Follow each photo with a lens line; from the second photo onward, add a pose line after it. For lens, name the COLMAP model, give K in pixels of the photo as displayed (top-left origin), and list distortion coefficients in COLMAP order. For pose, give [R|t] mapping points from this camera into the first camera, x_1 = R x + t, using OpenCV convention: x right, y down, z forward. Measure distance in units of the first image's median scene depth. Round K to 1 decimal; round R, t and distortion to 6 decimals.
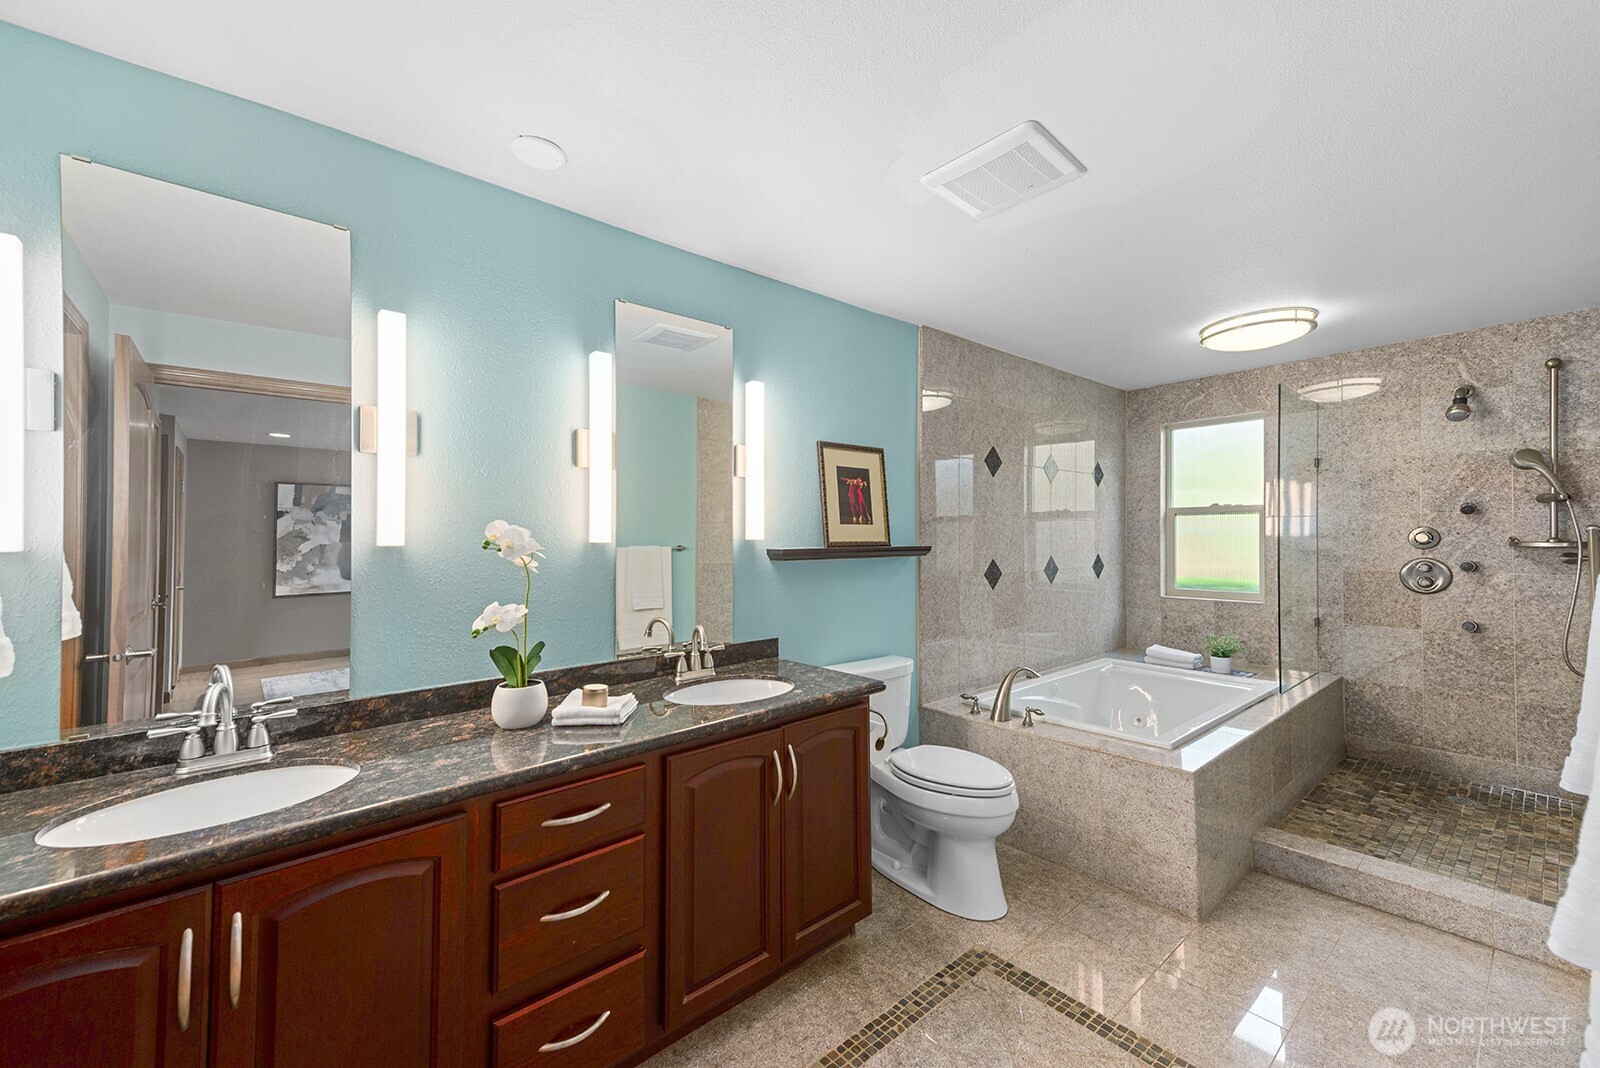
lens RADIAL K [[632.5, 0, 779.1], [0, 632.5, 540.0], [0, 0, 1]] dist [0.008899, -0.000183]
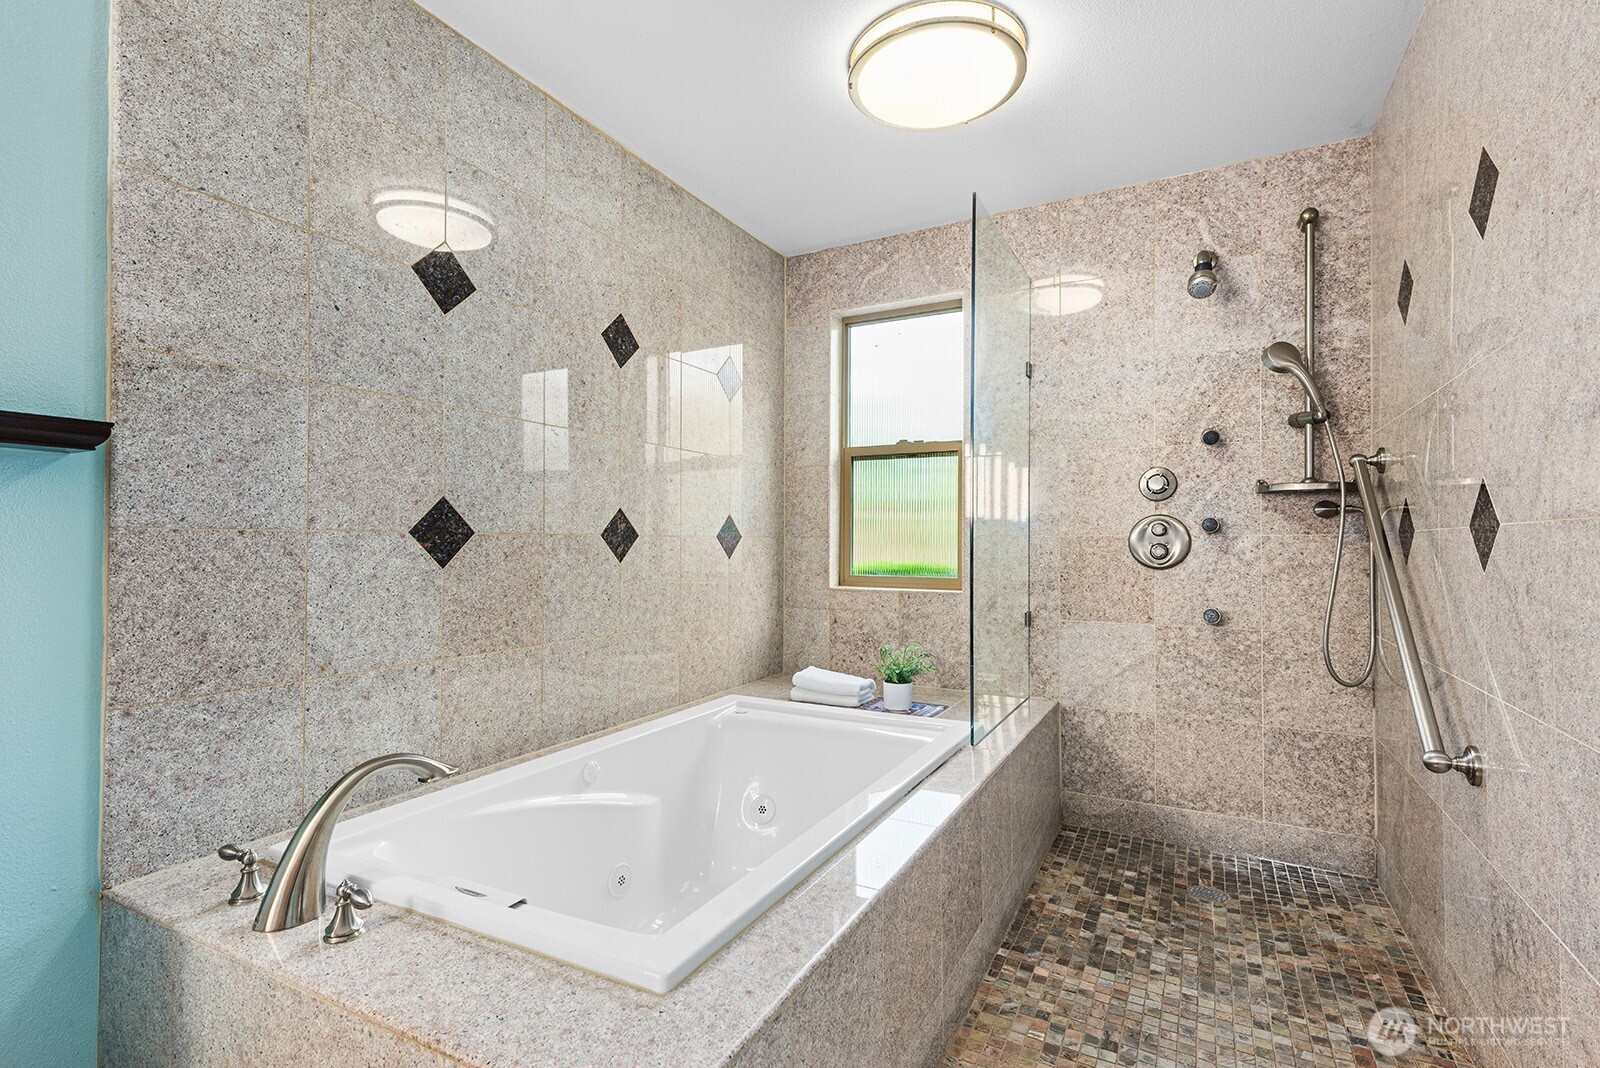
lens RADIAL K [[828.8, 0, 757.2], [0, 828.8, 536.9], [0, 0, 1]] dist [-0.002130, -0.002303]
pose [[0.929098, 0.005789, 0.369788, 0.326704], [-0.005938, 0.999982, -0.000736, 0.056189], [-0.369786, -0.001512, 0.929116, 0.376049]]
